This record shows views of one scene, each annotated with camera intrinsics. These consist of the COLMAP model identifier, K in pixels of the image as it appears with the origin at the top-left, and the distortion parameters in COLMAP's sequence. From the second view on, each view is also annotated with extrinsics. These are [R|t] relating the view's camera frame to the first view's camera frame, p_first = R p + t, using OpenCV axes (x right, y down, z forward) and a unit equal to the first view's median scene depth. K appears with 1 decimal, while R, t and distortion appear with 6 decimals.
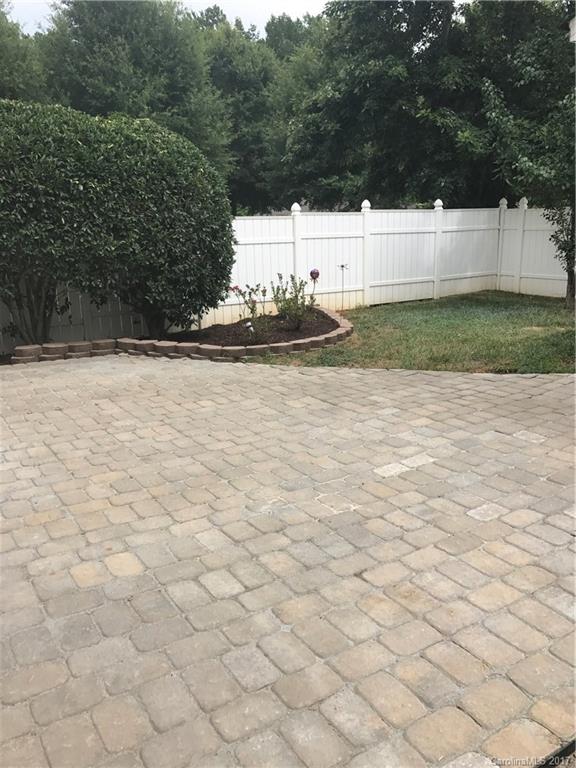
lens RADIAL K [[626.0, 0, 288.0], [0, 626.0, 384.0], [0, 0, 1]] dist [0.004364, 0.000078]
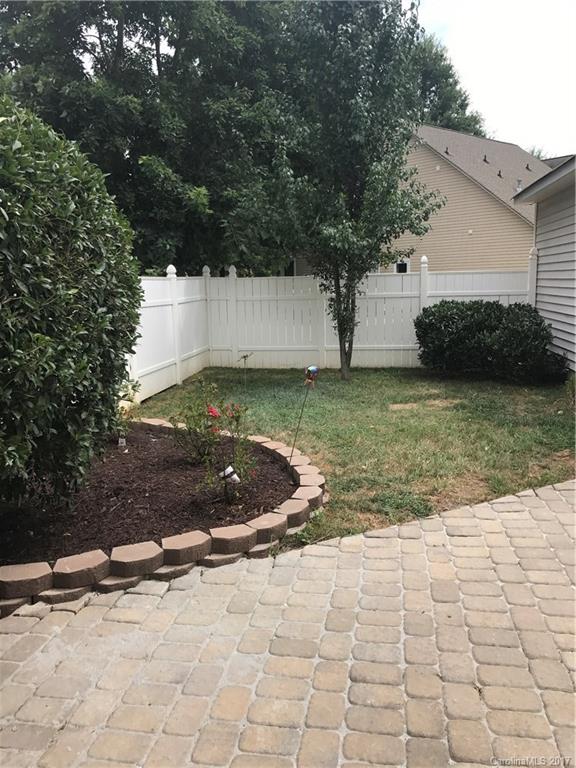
lens RADIAL K [[626.0, 0, 288.0], [0, 626.0, 384.0], [0, 0, 1]] dist [0.004364, 0.000078]
pose [[0.665310, -0.113771, 0.737847, -0.436405], [0.190413, 0.981493, -0.020354, -0.151107], [-0.721876, 0.154037, 0.674661, 0.566943]]
